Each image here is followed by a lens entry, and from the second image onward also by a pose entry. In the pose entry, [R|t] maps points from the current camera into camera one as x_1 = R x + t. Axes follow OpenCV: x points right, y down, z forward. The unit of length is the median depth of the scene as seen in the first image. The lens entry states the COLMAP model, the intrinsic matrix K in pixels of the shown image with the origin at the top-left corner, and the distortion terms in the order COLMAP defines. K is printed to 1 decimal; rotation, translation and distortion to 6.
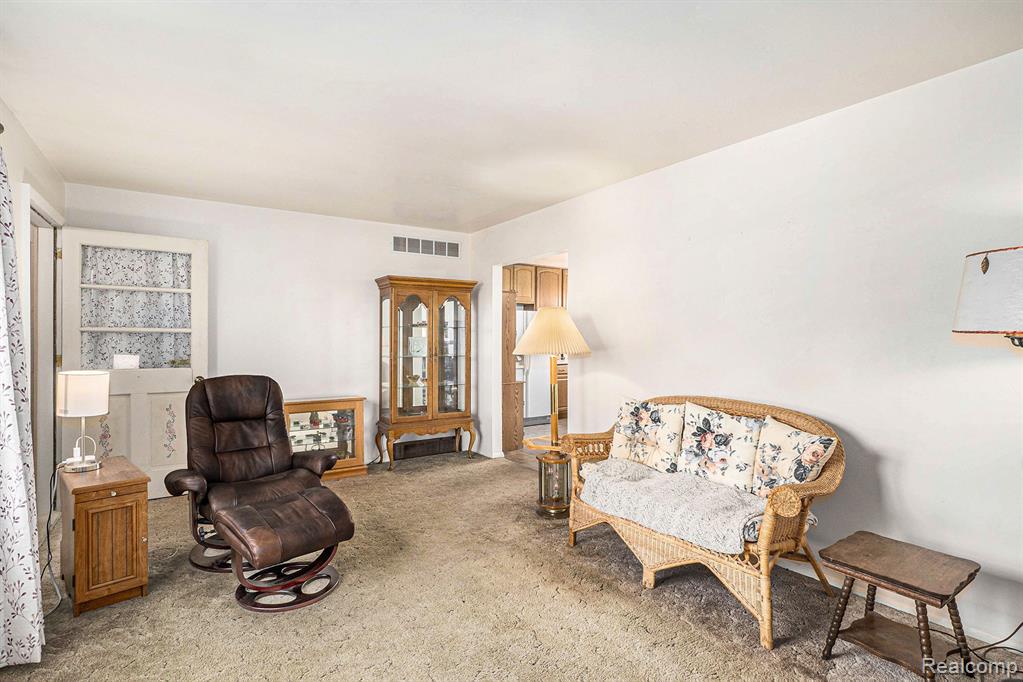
lens RADIAL K [[505.0, 0, 510.3], [0, 505.0, 334.9], [0, 0, 1]] dist [-0.025283, 0.000450]
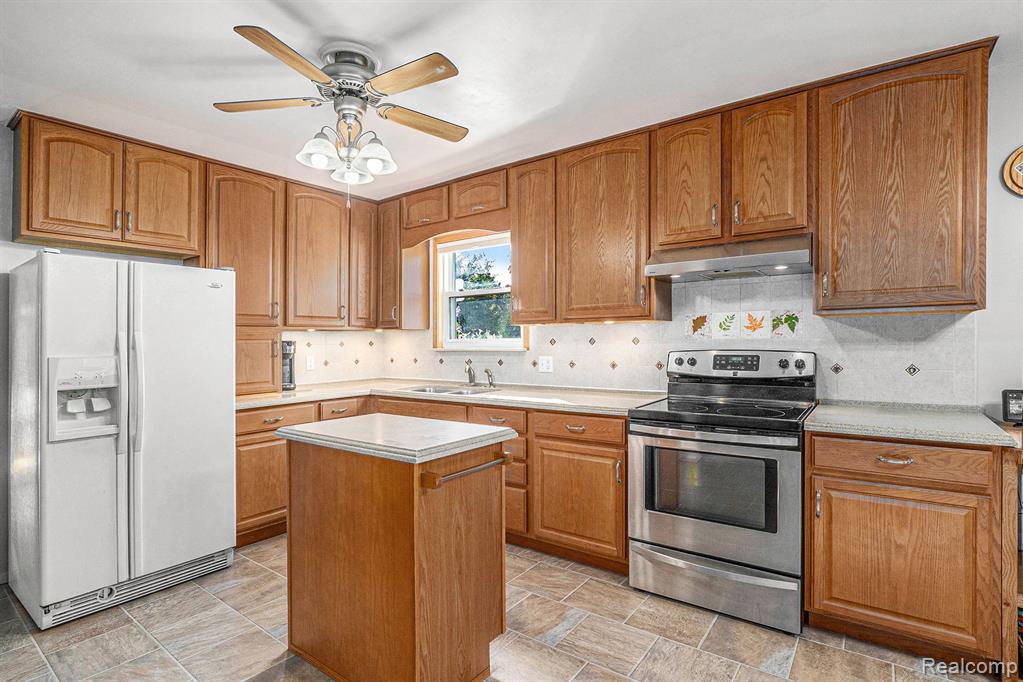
lens RADIAL K [[505.0, 0, 514.9], [0, 505.0, 339.5], [0, 0, 1]] dist [-0.025283, 0.000450]
pose [[0.935722, 0.001021, 0.352737, 0.155160], [-0.001586, 0.999998, 0.001313, 0.004001], [-0.352735, -0.001788, 0.935722, 0.606407]]
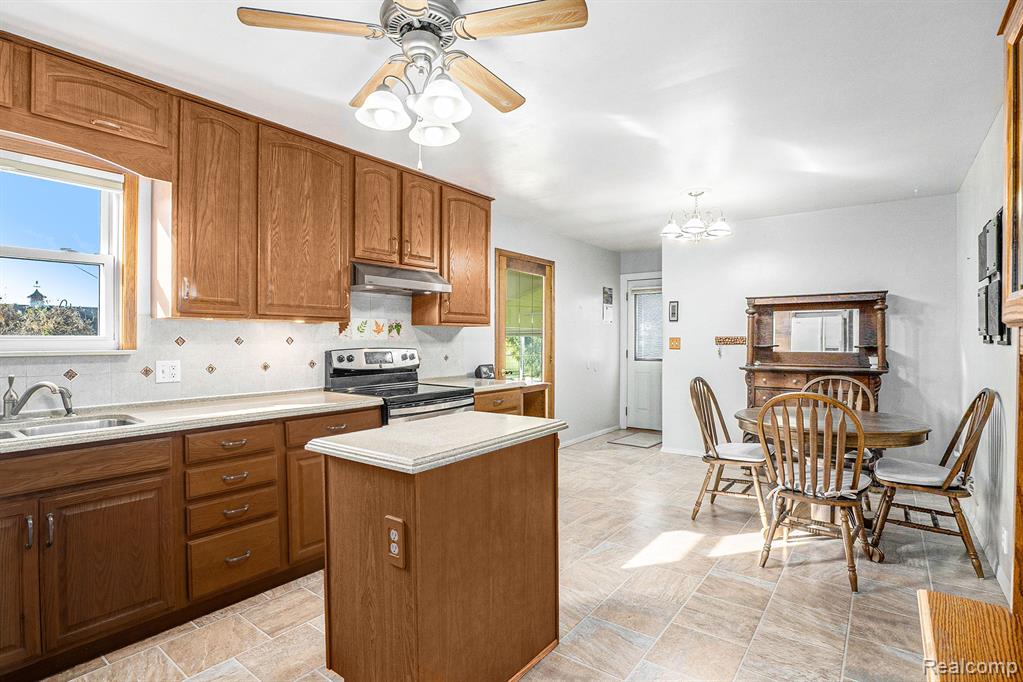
lens RADIAL K [[505.0, 0, 505.4], [0, 505.0, 344.7], [0, 0, 1]] dist [-0.025283, 0.000450]
pose [[-0.336598, 0.002999, 0.941644, -0.068669], [-0.001122, 0.999993, -0.003585, 0.010511], [-0.941648, -0.002263, -0.336592, 0.955976]]
